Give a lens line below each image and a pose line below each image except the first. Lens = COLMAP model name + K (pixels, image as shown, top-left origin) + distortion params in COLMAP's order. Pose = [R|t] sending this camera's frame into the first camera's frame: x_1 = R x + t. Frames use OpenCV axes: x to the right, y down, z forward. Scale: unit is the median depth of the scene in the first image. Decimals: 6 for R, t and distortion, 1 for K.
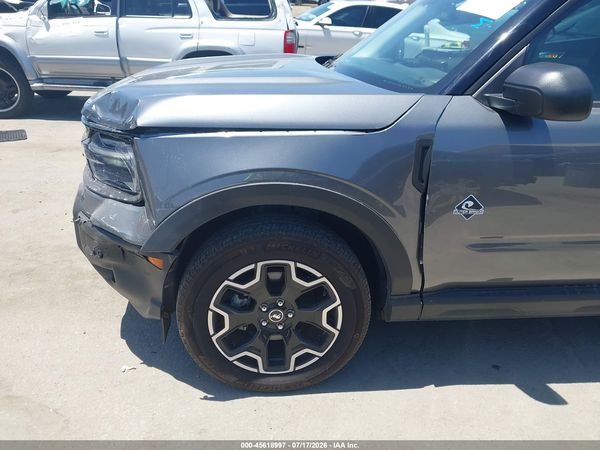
lens RADIAL K [[470.1, 0, 305.3], [0, 470.1, 231.7], [0, 0, 1]] dist [0.055451, -0.085531]
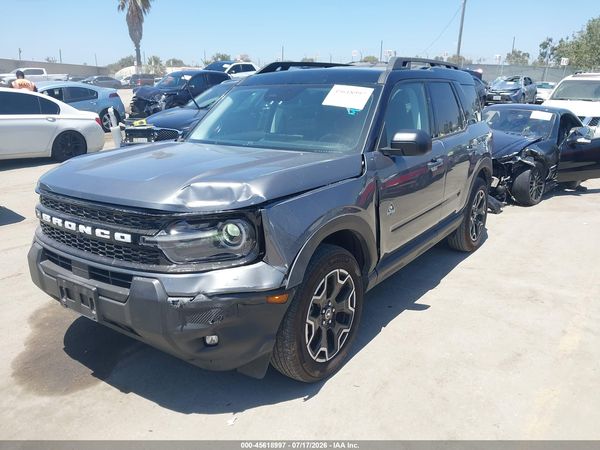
lens RADIAL K [[470.1, 0, 305.3], [0, 470.1, 231.7], [0, 0, 1]] dist [0.055451, -0.085531]
pose [[0.647733, -0.245906, 0.721091, -1.071852], [0.342277, 0.939510, 0.012935, -0.097196], [-0.680653, 0.238434, 0.692720, 0.002231]]
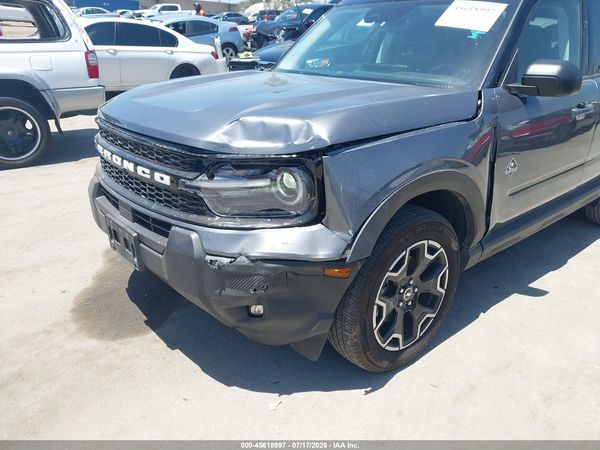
lens RADIAL K [[470.1, 0, 305.3], [0, 470.1, 231.7], [0, 0, 1]] dist [0.055451, -0.085531]
pose [[0.818241, -0.247709, 0.518770, -0.820051], [0.260863, 0.964136, 0.048917, -0.086858], [-0.512282, 0.095302, 0.853513, 0.138658]]
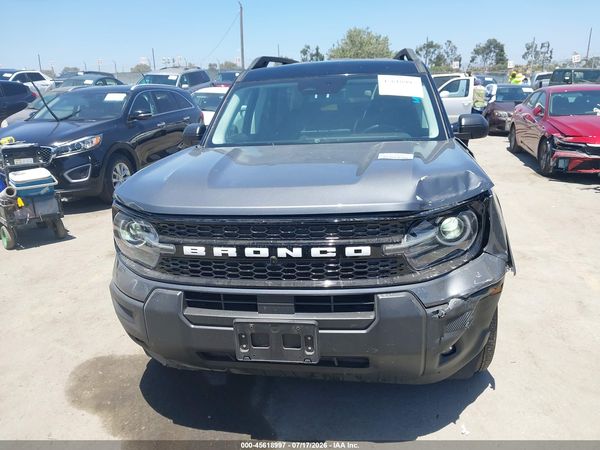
lens RADIAL K [[476.8, 0, 300.0], [0, 476.8, 225.0], [0, 0, 1]] dist [-0.001048, -0.008353]
pose [[0.255273, -0.296466, 0.920295, -1.439785], [0.455002, 0.876683, 0.156208, -0.477316], [-0.853117, 0.378860, 0.358686, 0.850698]]
